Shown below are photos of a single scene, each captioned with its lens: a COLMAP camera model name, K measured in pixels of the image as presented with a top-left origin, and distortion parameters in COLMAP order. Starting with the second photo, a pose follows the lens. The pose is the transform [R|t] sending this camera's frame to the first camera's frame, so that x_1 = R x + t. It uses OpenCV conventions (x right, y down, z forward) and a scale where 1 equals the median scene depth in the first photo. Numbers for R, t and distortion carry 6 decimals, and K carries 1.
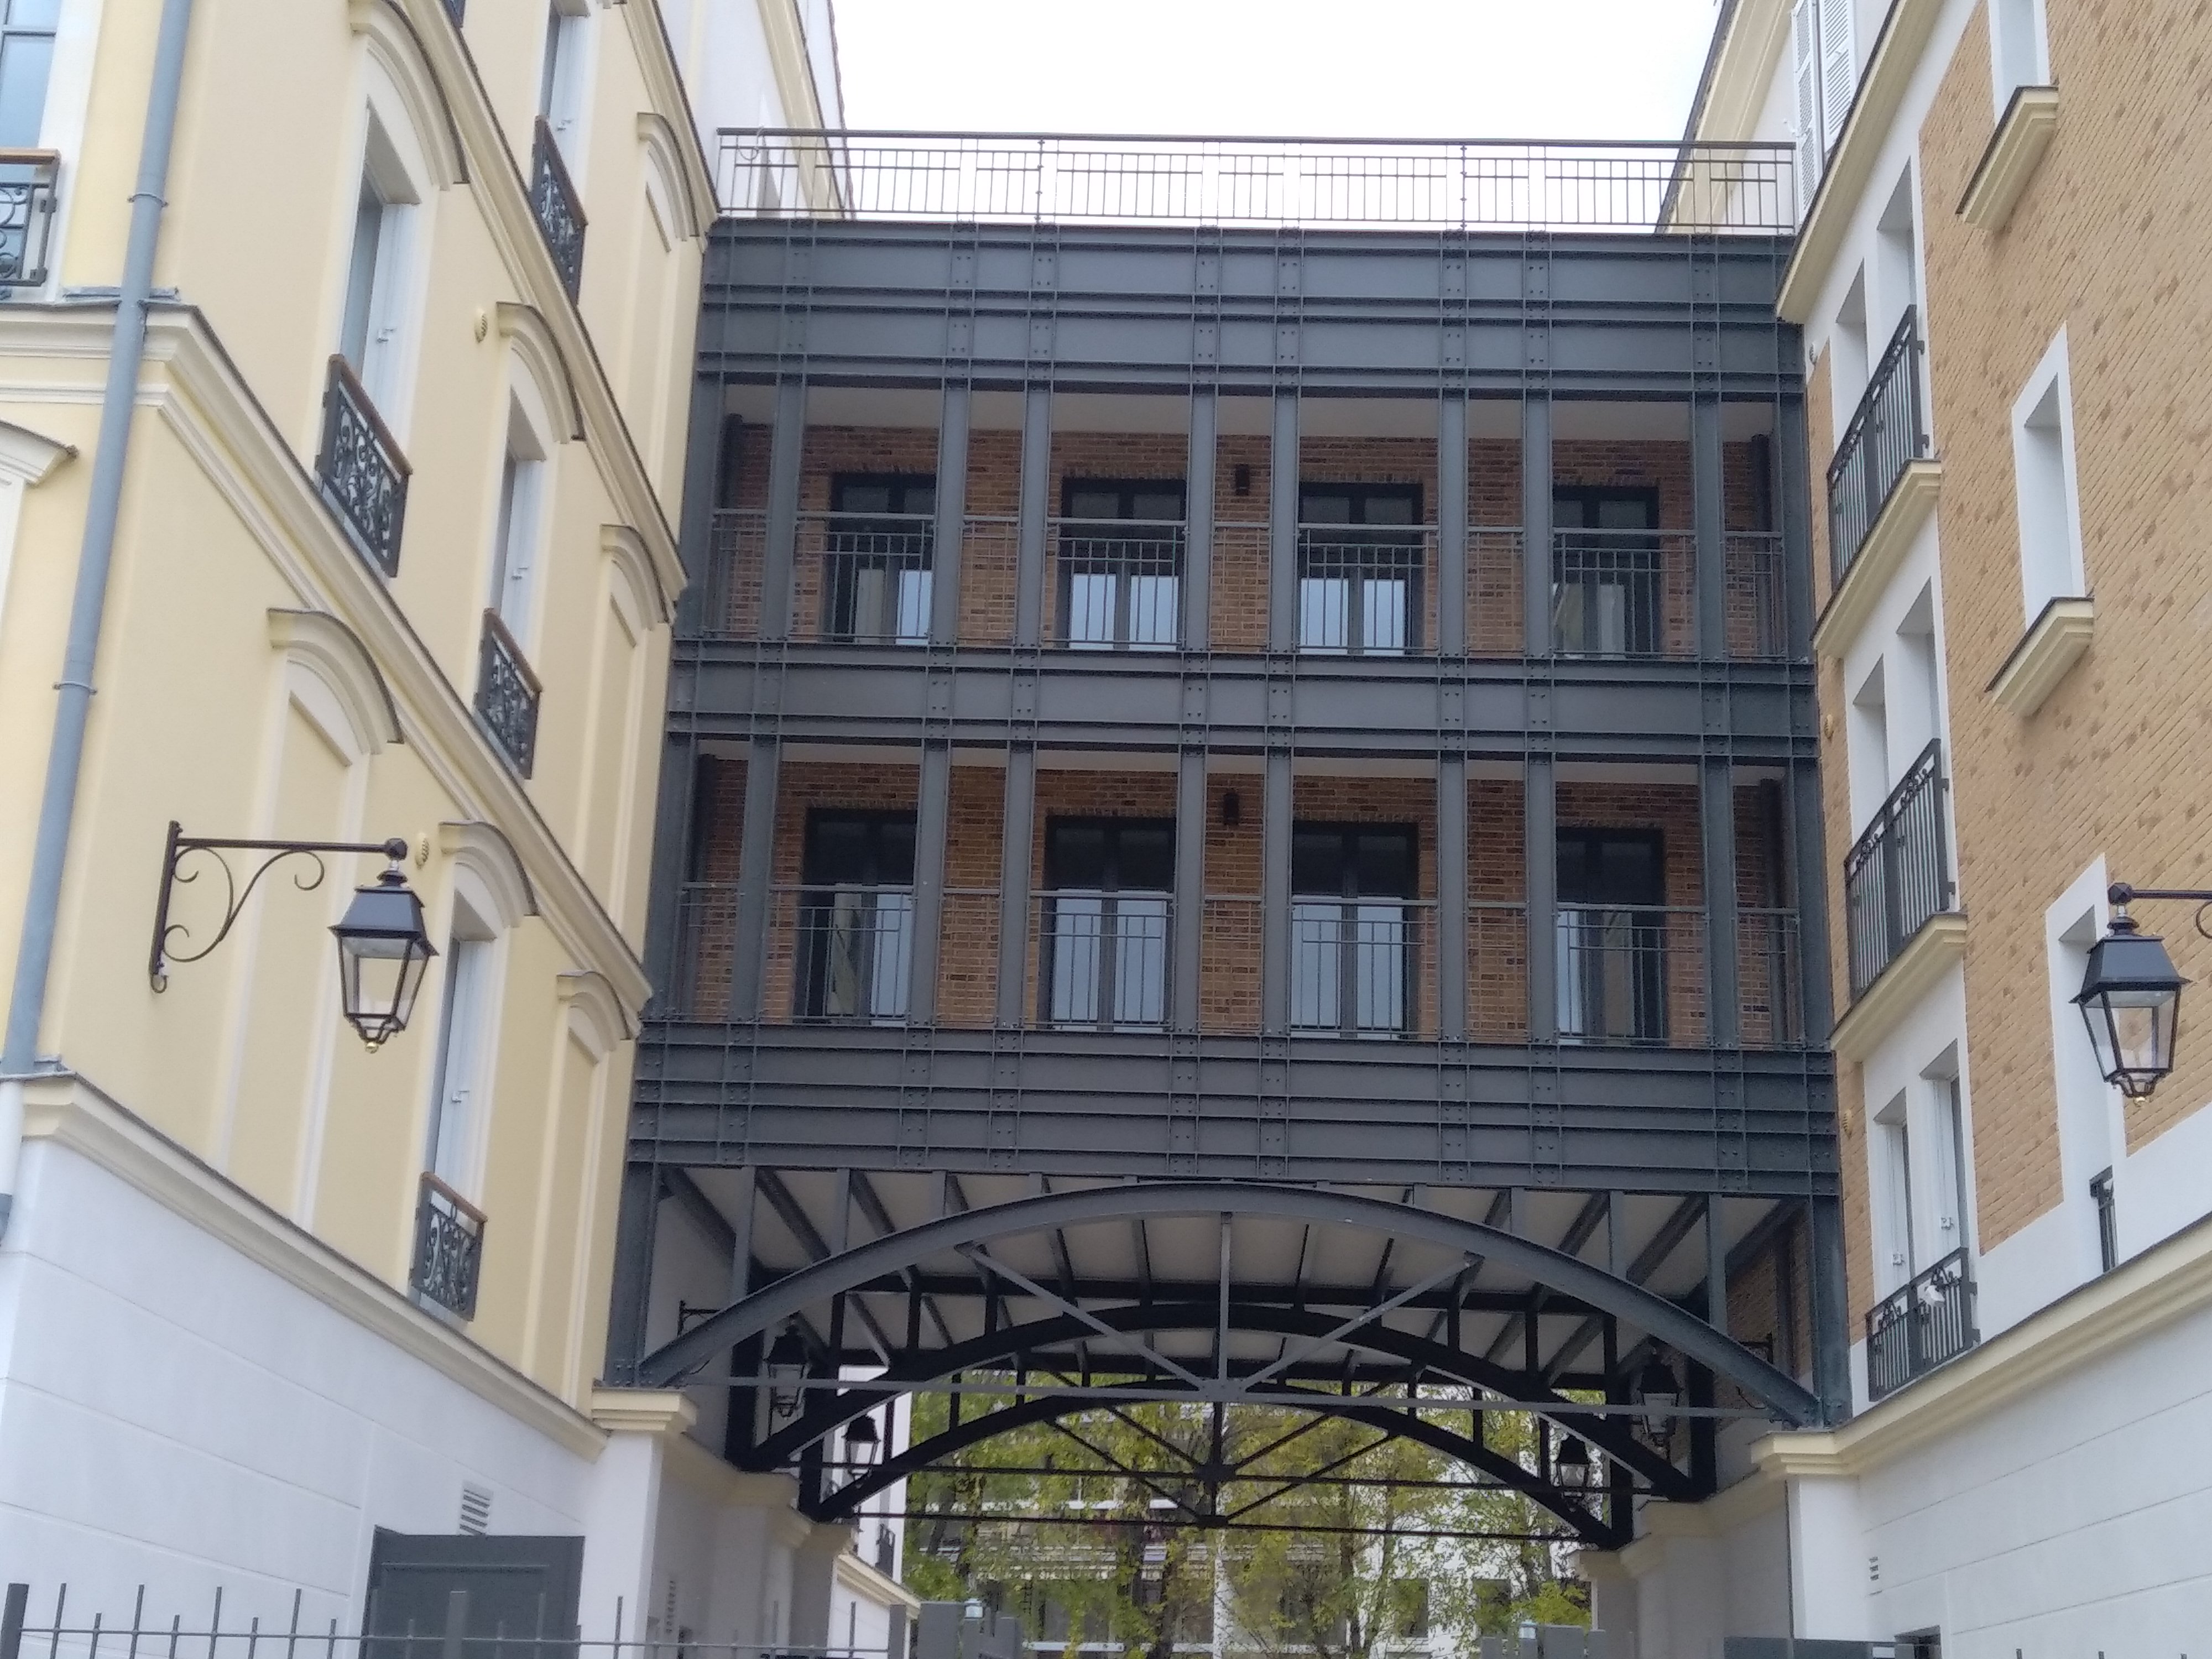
lens RADIAL K [[2871.0, 0, 1106.0], [0, 2871.0, 829.5], [0, 0, 1]] dist [0.085022, 0.020244]
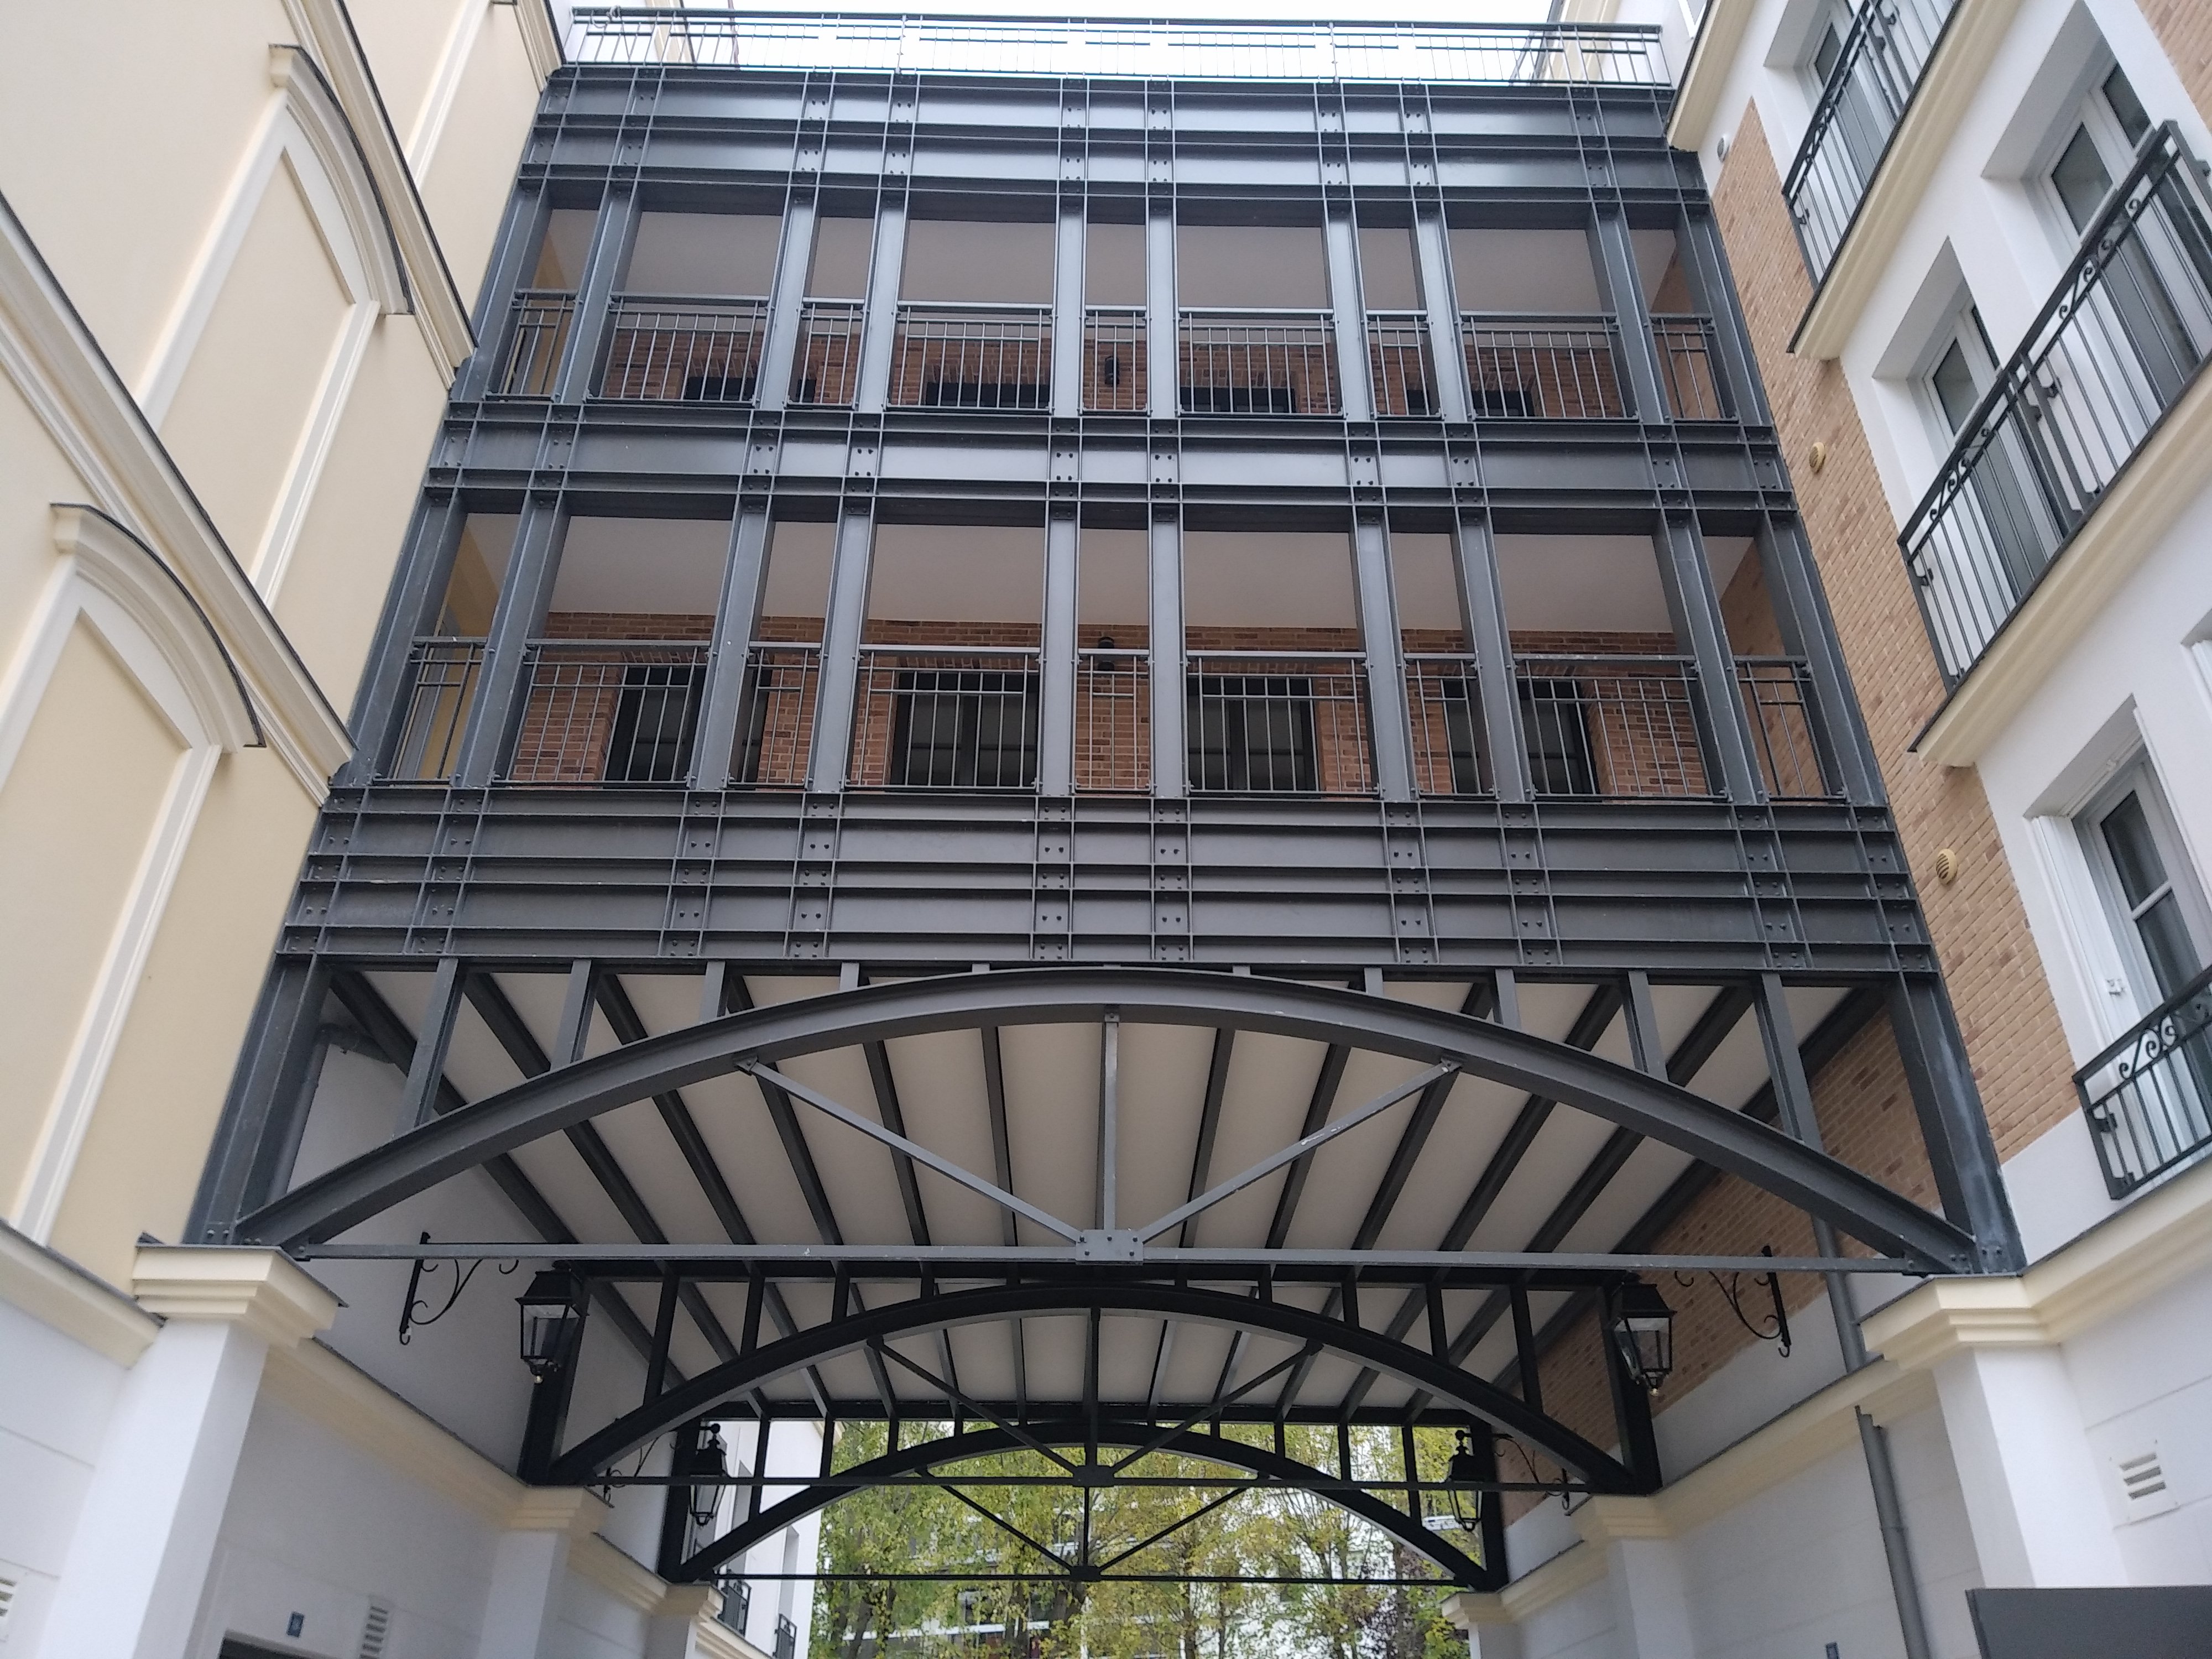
lens RADIAL K [[1639.3, 0, 1106.0], [0, 1639.3, 829.5], [0, 0, 1]] dist [0.113973, -0.154458]
pose [[0.998471, 0.002548, 0.055219, 0.017520], [0.010253, 0.973066, -0.230299, 0.180629], [-0.054319, 0.230513, 0.971552, 0.569057]]
